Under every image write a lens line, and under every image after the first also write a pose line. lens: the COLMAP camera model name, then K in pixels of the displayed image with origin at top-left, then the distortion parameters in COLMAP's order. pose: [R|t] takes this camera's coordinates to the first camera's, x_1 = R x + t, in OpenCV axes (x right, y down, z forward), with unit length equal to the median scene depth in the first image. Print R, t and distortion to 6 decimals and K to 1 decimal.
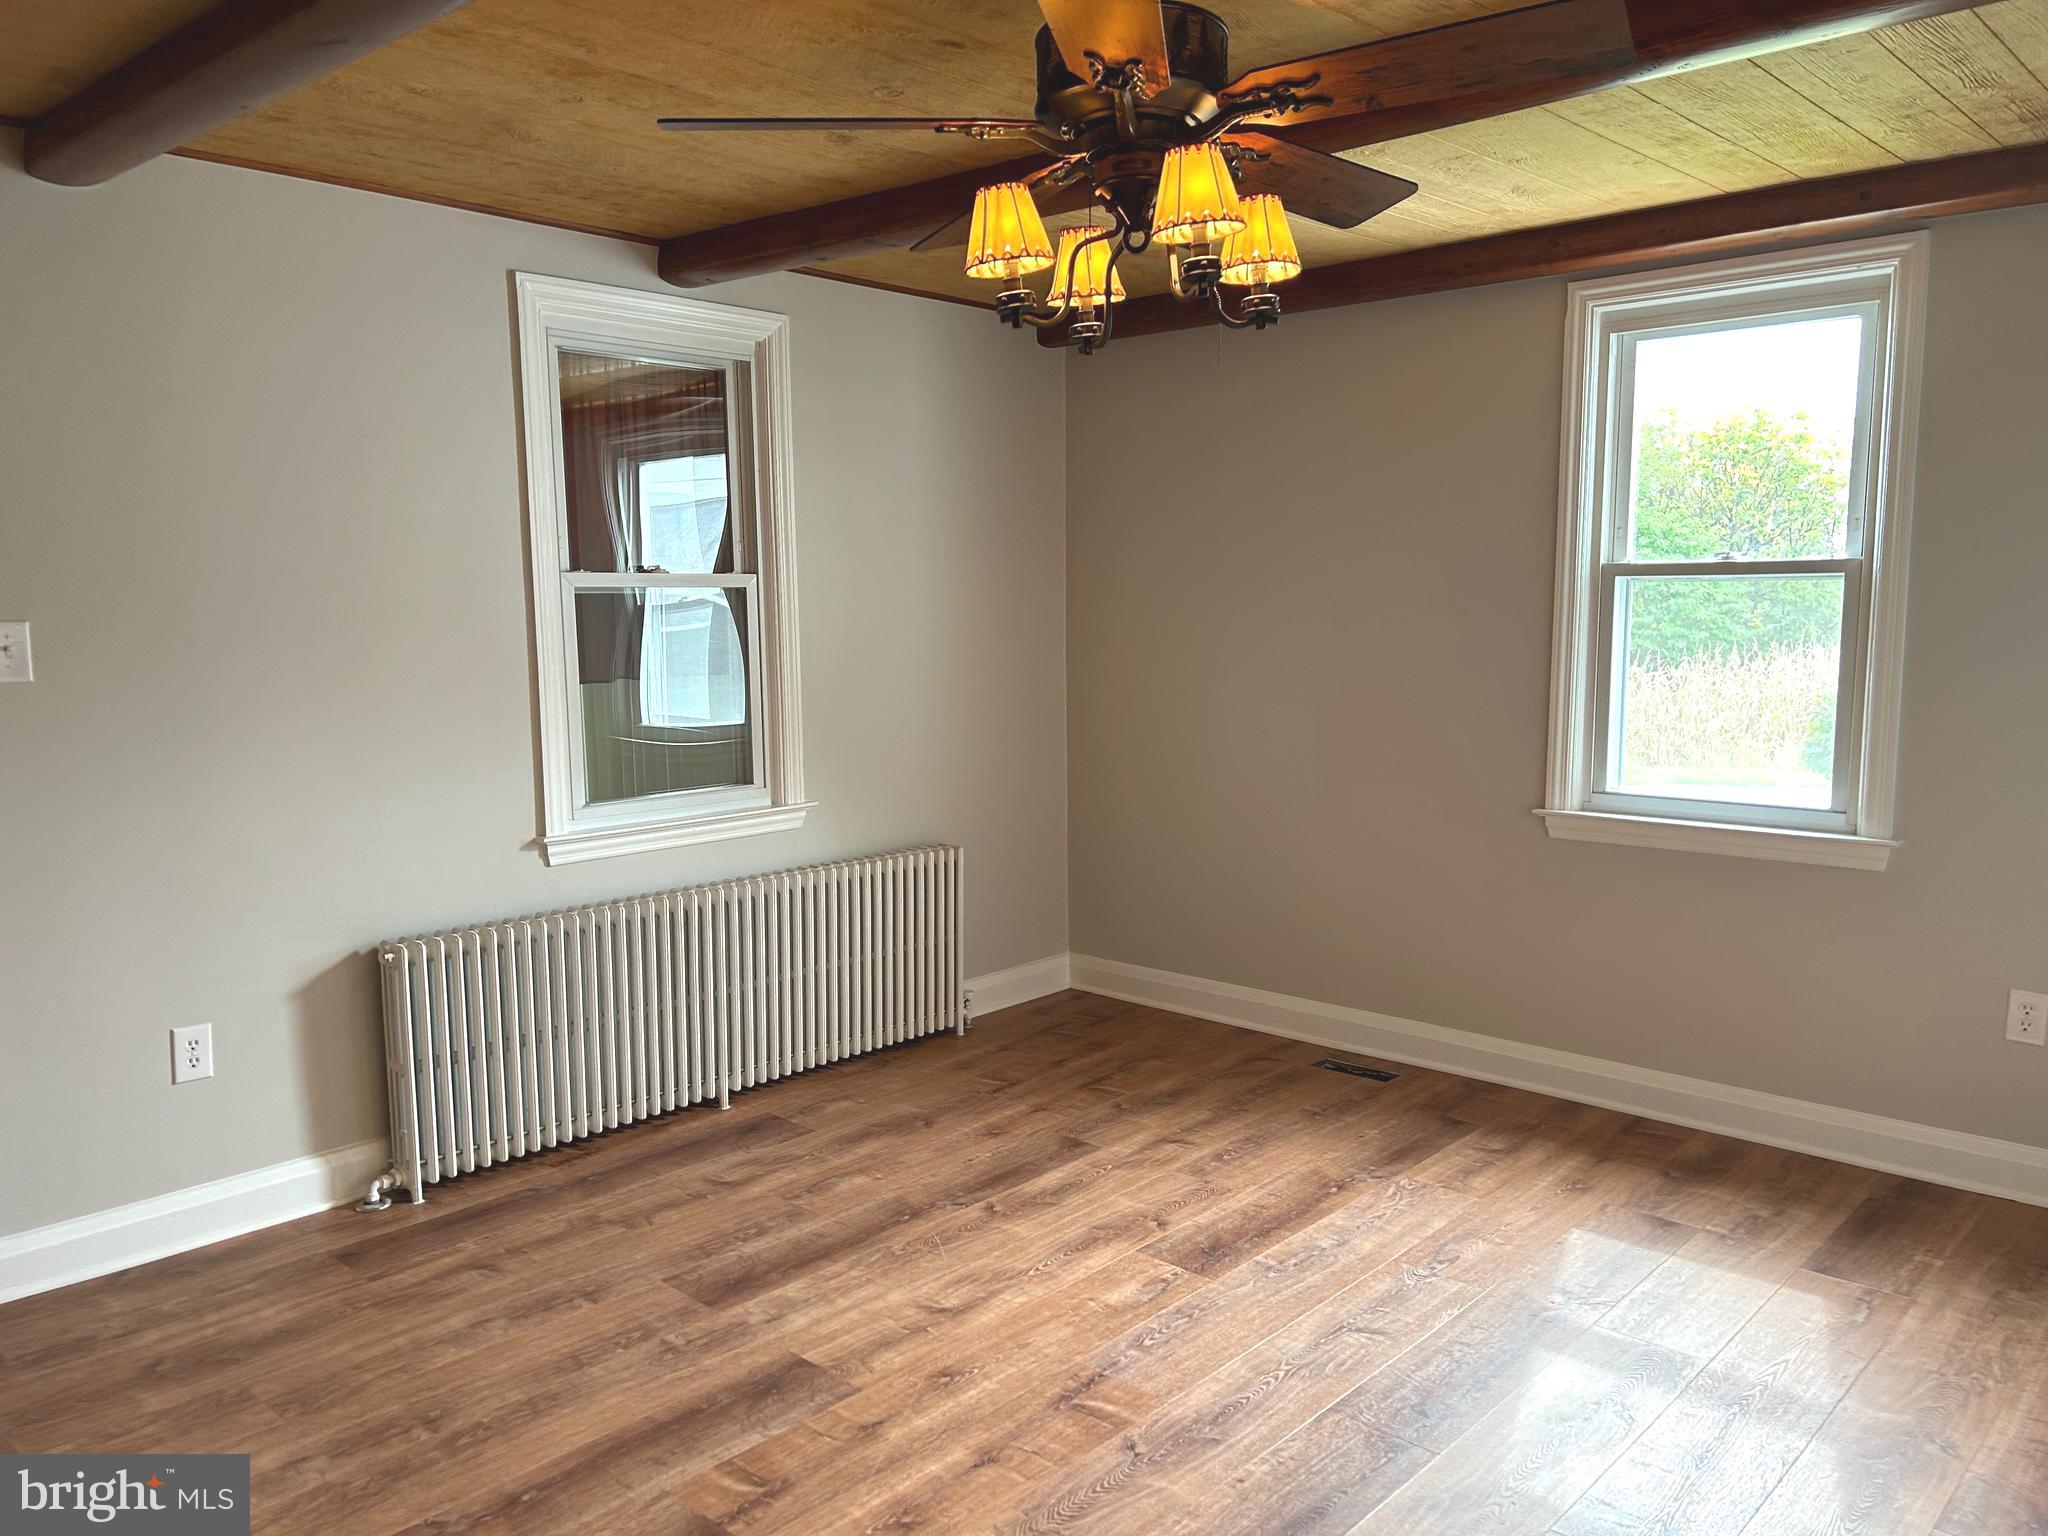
lens RADIAL K [[1551.2, 0, 1025.8], [0, 1551.2, 771.2], [0, 0, 1]] dist [0.052333, -0.048780]
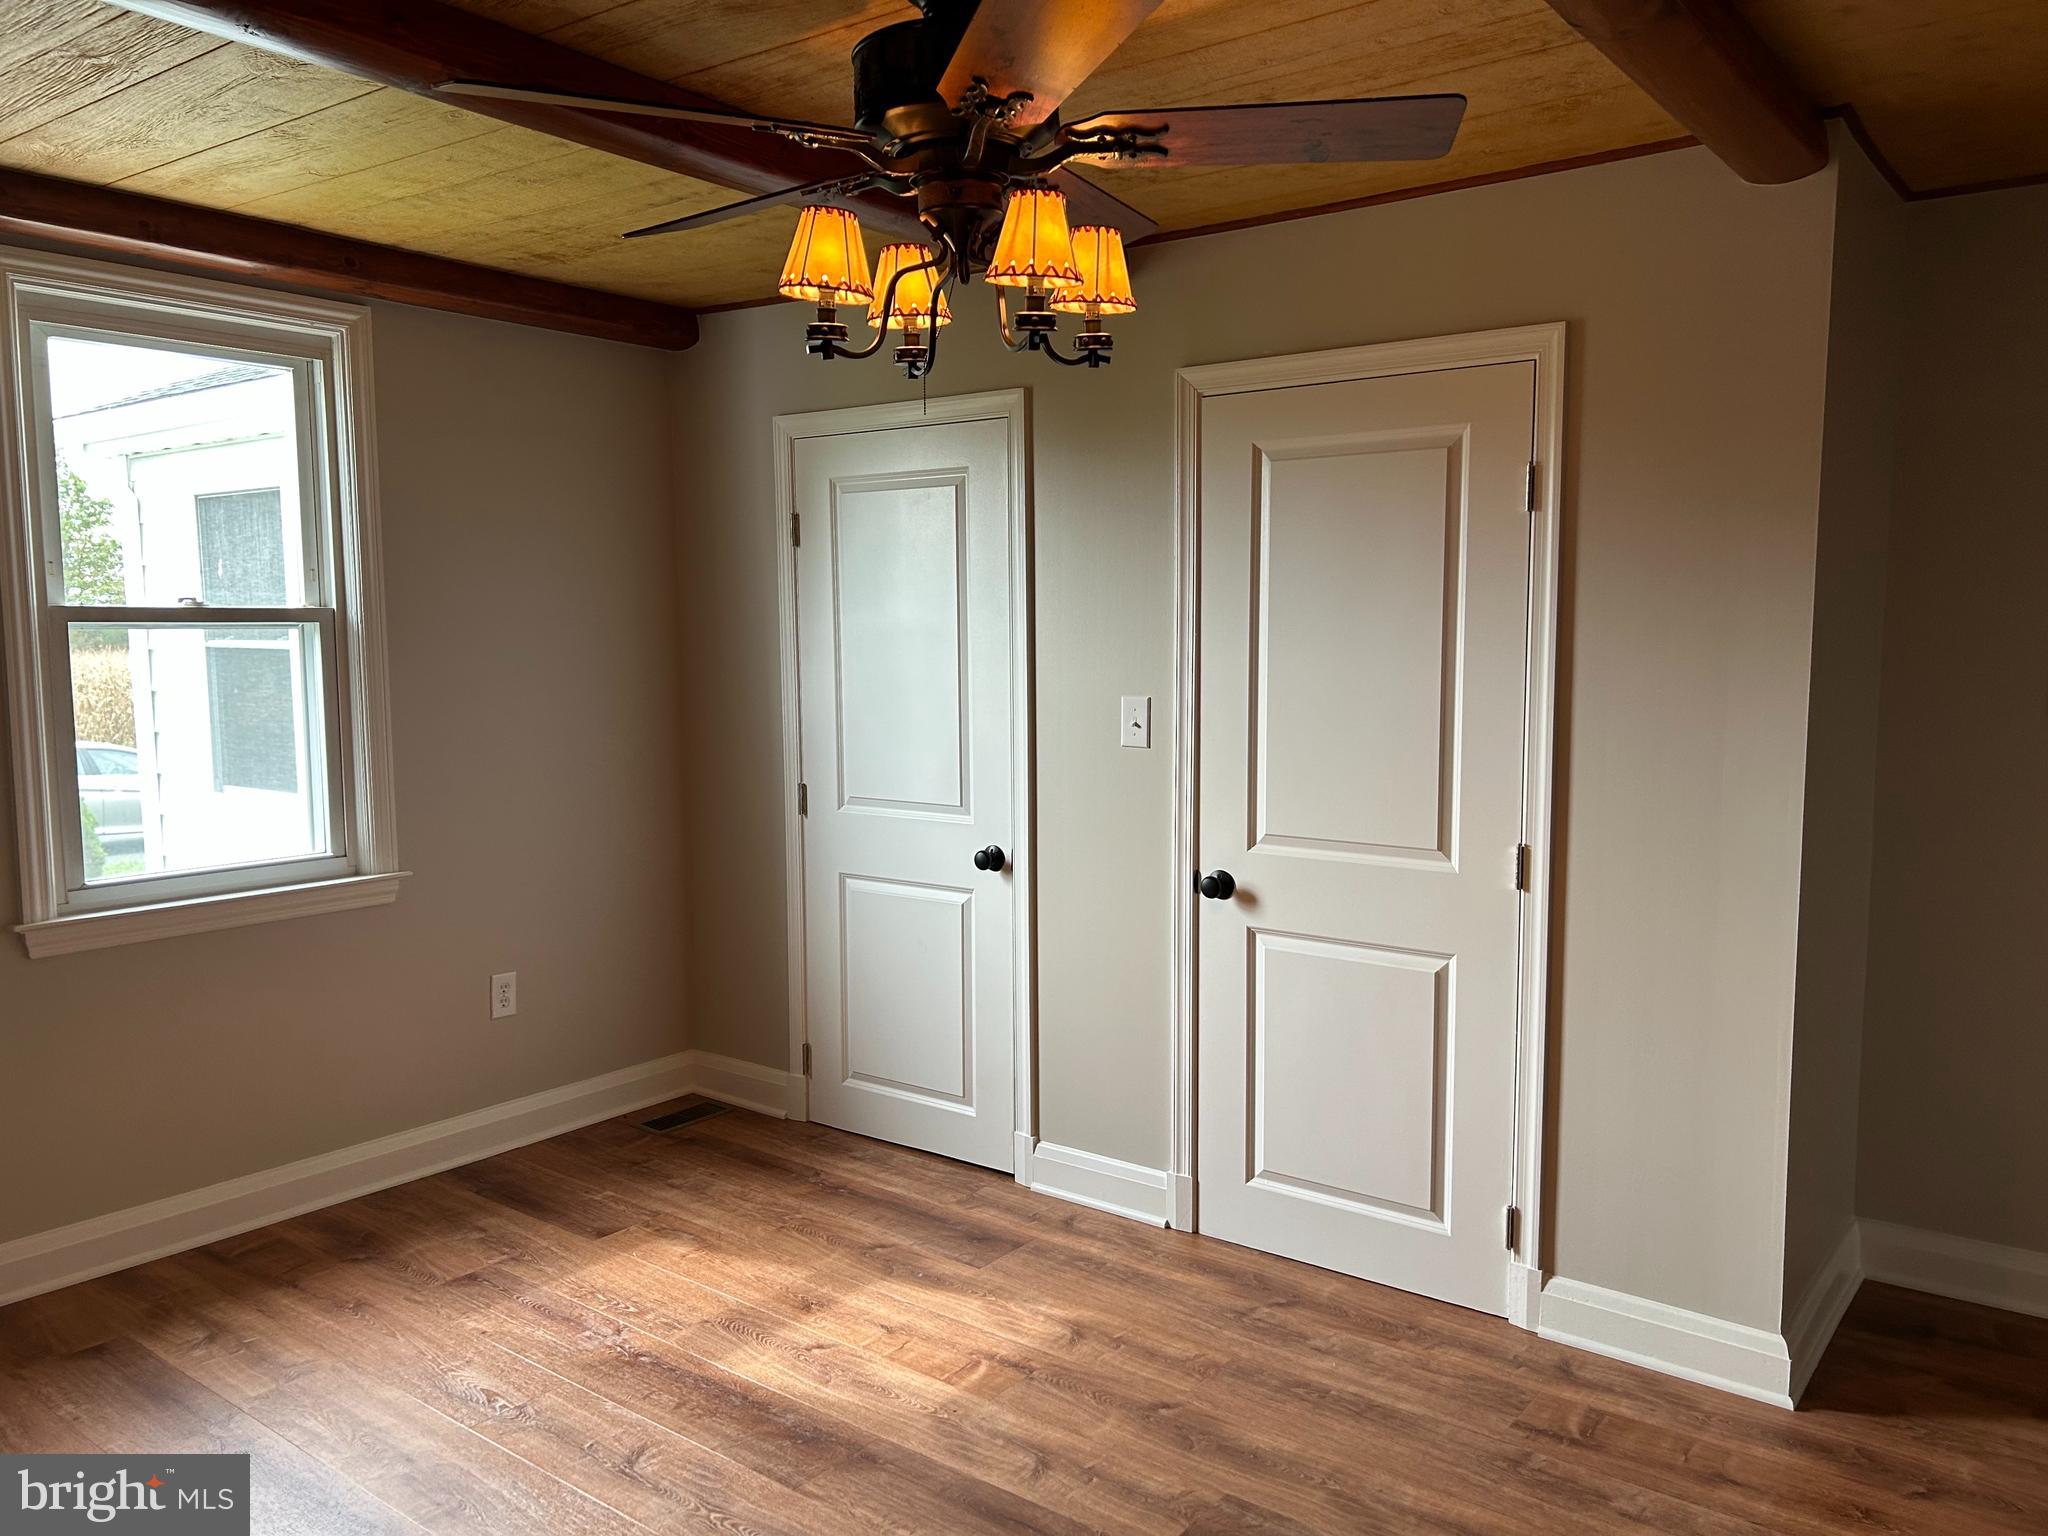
lens RADIAL K [[1551.2, 0, 1028.6], [0, 1551.2, 773.5], [0, 0, 1]] dist [0.052333, -0.048780]
pose [[-0.090673, -0.087302, 0.992047, -0.534272], [0.118793, 0.988090, 0.097811, -0.074554], [-0.988770, 0.126717, -0.079222, 0.642082]]
